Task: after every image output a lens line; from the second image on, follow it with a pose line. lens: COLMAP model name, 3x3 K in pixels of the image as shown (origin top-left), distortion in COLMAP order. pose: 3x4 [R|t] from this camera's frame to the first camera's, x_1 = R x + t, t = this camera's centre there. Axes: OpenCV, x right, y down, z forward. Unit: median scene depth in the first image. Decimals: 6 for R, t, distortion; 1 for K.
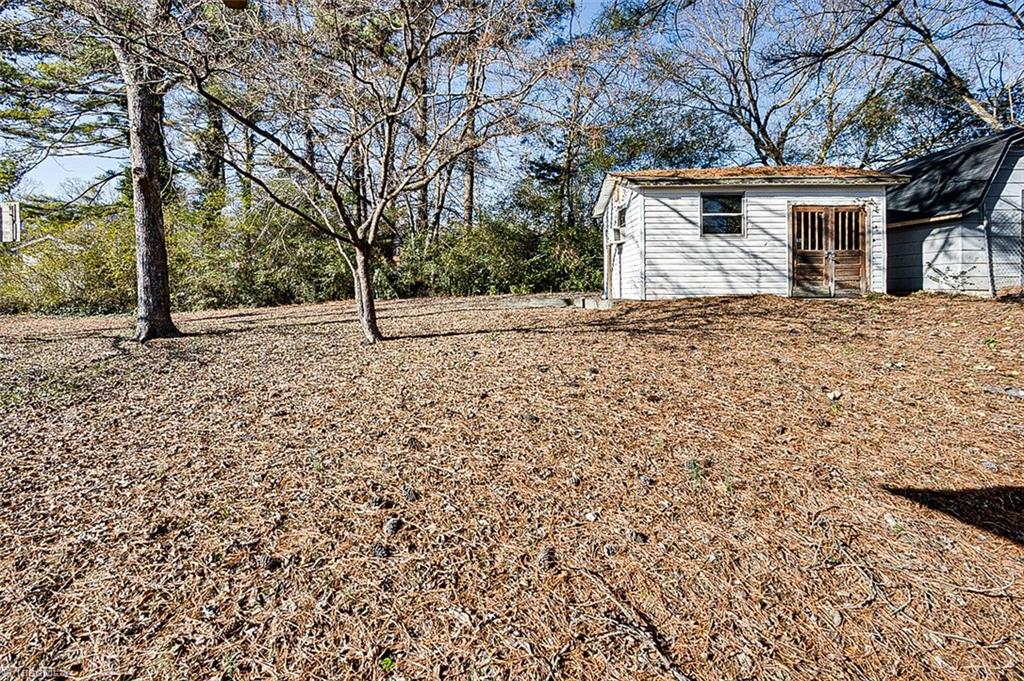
lens RADIAL K [[493.7, 0, 444.5], [0, 493.7, 293.4], [0, 0, 1]] dist [-0.015959, 0.000224]
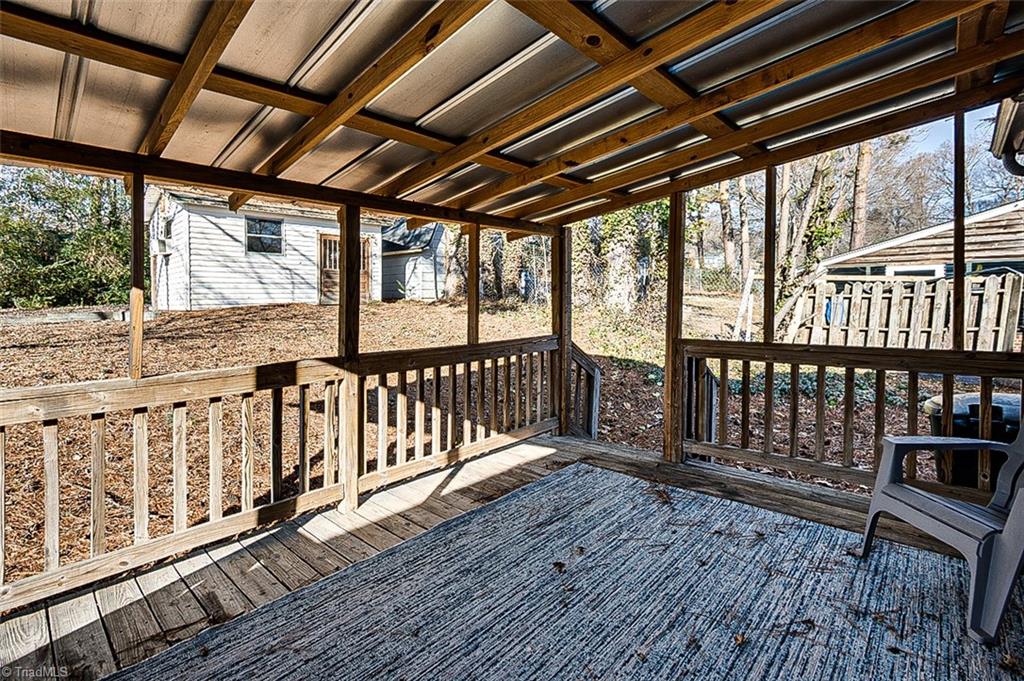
lens RADIAL K [[495.3, 0, 531.4], [0, 495.3, 301.2], [0, 0, 1]] dist [-0.014100, 0.000808]
pose [[0.589572, -0.014982, 0.807577, -0.015636], [0.019636, 0.999798, 0.004213, 0.003626], [-0.807477, 0.013373, 0.589748, -0.215263]]
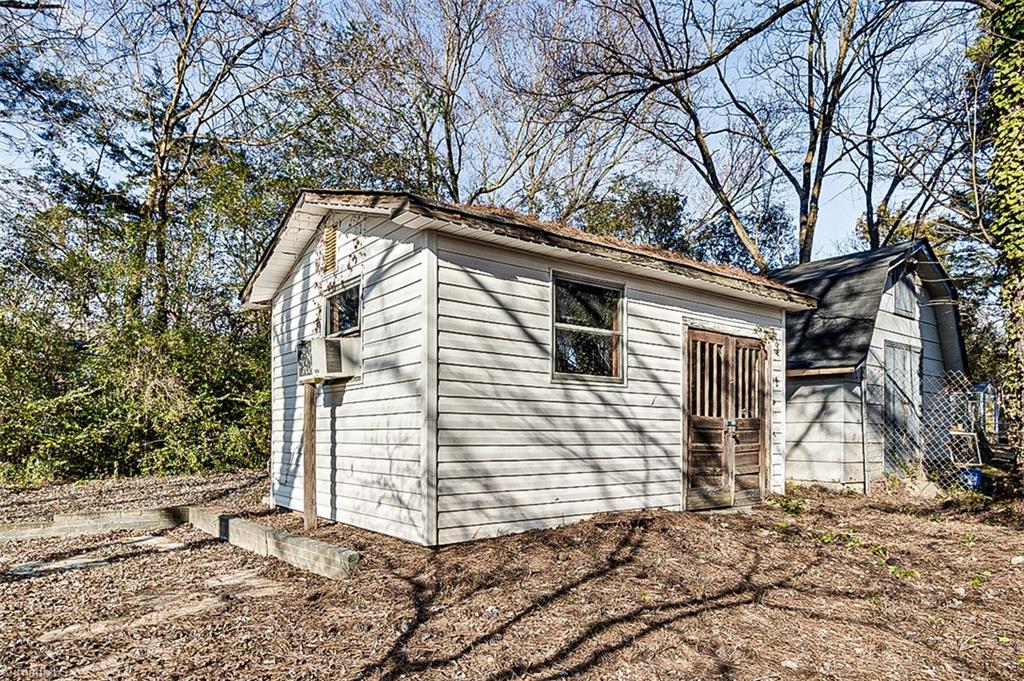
lens RADIAL K [[669.9, 0, 514.1], [0, 669.9, 415.5], [0, 0, 1]] dist [0.019429, -0.000537]
pose [[0.722124, 0.021426, 0.691432, 0.111163], [-0.000865, 0.999547, -0.030070, -0.067462], [-0.691763, 0.021116, 0.721815, 0.620562]]
